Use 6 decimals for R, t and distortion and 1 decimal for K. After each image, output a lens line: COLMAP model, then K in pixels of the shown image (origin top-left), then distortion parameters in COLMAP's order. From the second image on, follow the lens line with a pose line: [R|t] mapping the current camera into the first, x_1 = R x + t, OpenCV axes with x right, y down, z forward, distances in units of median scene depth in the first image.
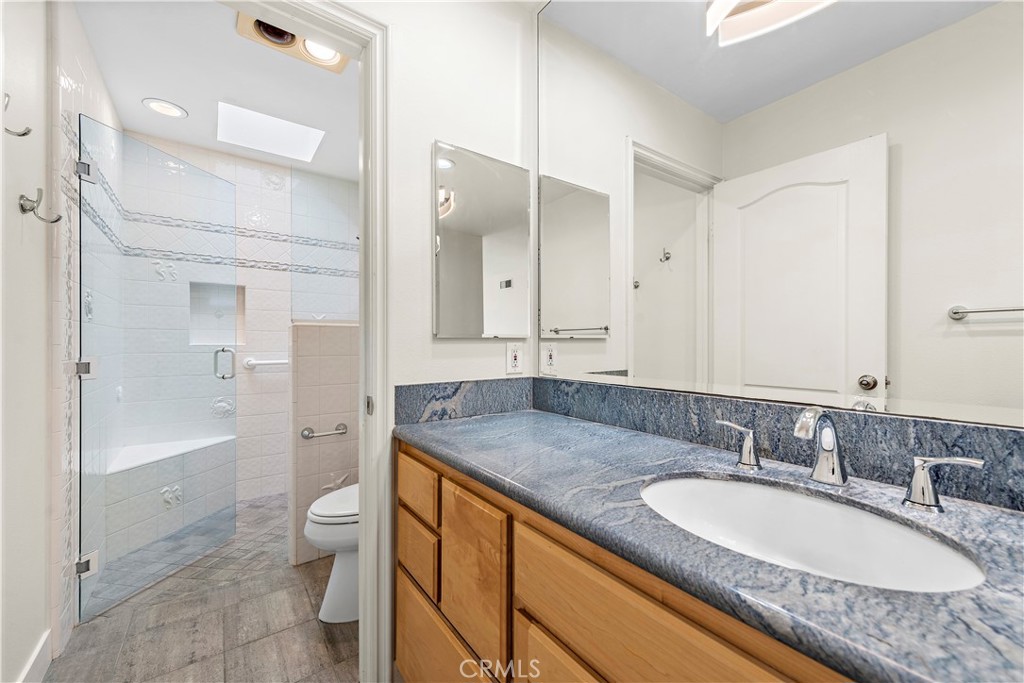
lens RADIAL K [[407.3, 0, 516.1], [0, 407.3, 343.4], [0, 0, 1]] dist [0.010646, -0.000665]
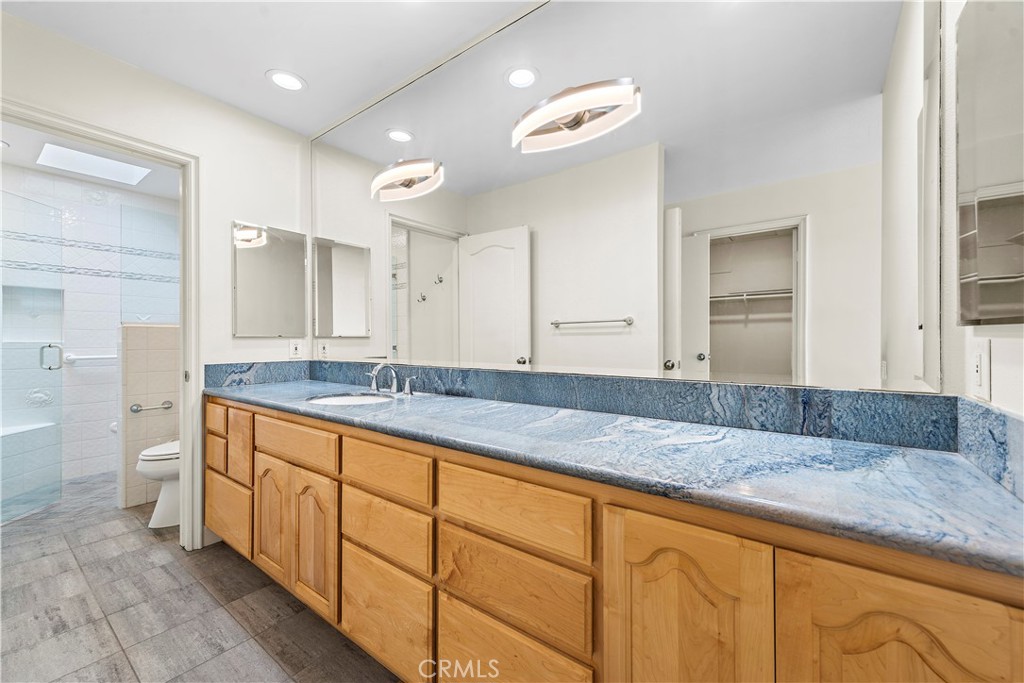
lens RADIAL K [[404.7, 0, 515.8], [0, 404.7, 339.1], [0, 0, 1]] dist [0.010635, -0.002957]
pose [[0.955108, -0.001499, 0.296253, 0.343061], [0.002583, 0.999991, -0.003270, 0.004391], [-0.296246, 0.003889, 0.955104, -0.784418]]
